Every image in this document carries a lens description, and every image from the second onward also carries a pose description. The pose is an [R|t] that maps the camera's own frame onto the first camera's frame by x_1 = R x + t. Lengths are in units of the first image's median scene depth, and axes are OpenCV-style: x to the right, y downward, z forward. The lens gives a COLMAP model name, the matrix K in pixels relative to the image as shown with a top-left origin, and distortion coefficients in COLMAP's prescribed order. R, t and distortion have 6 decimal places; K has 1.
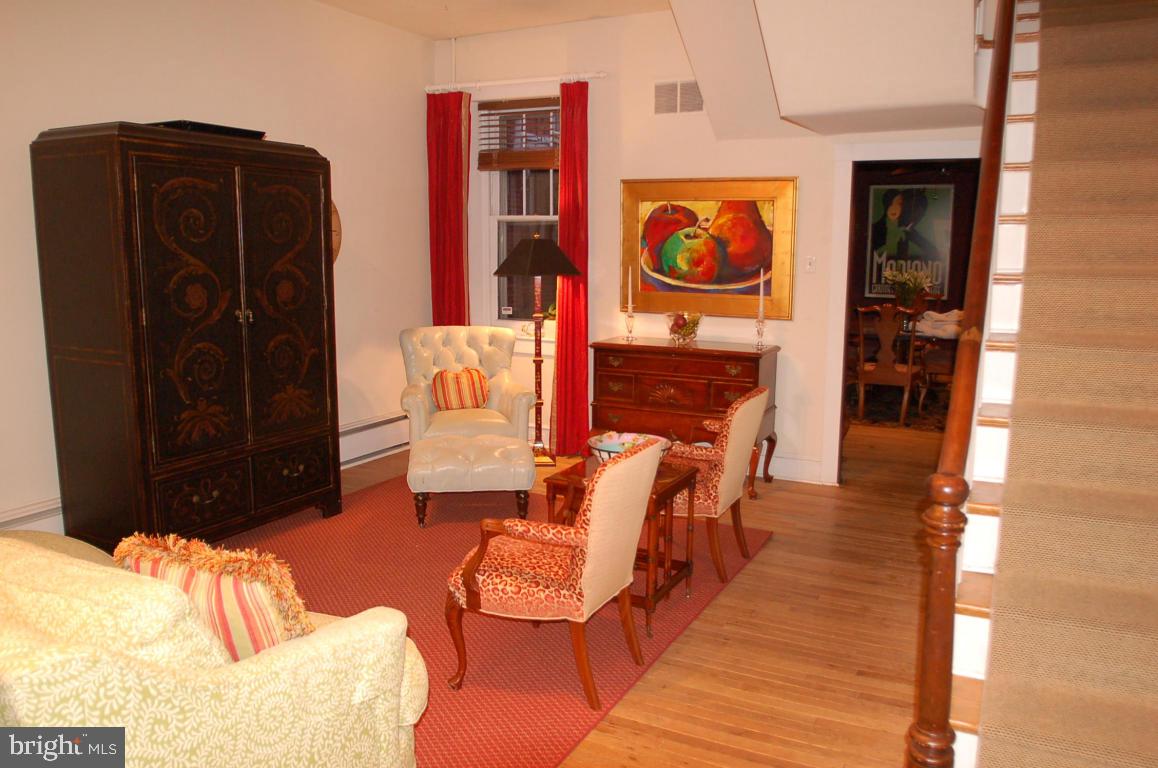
lens RADIAL K [[866.1, 0, 591.2], [0, 866.1, 385.6], [0, 0, 1]] dist [-0.060608, -0.001200]
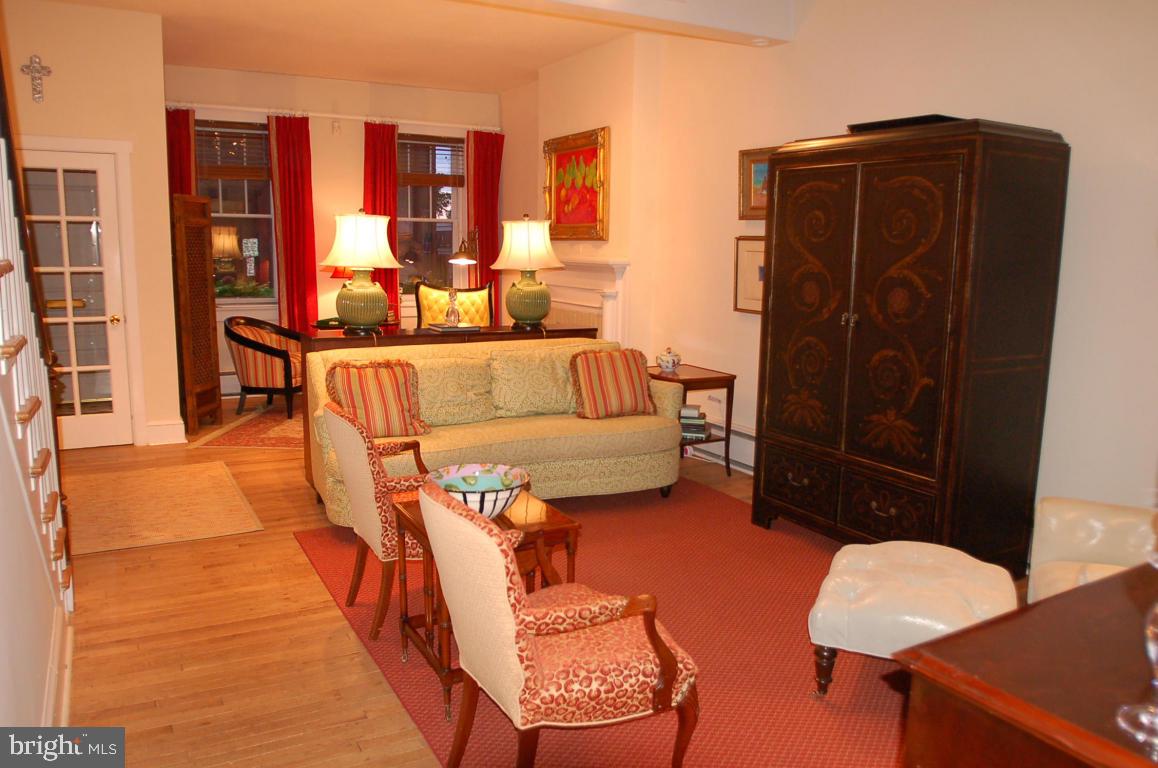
lens RADIAL K [[866.1, 0, 591.2], [0, 866.1, 385.6], [0, 0, 1]] dist [-0.060608, -0.001200]
pose [[-0.553884, 0.119424, -0.823984, 0.527282], [-0.156457, 0.957100, 0.243888, -0.189851], [0.817761, 0.264004, -0.511438, 1.209417]]
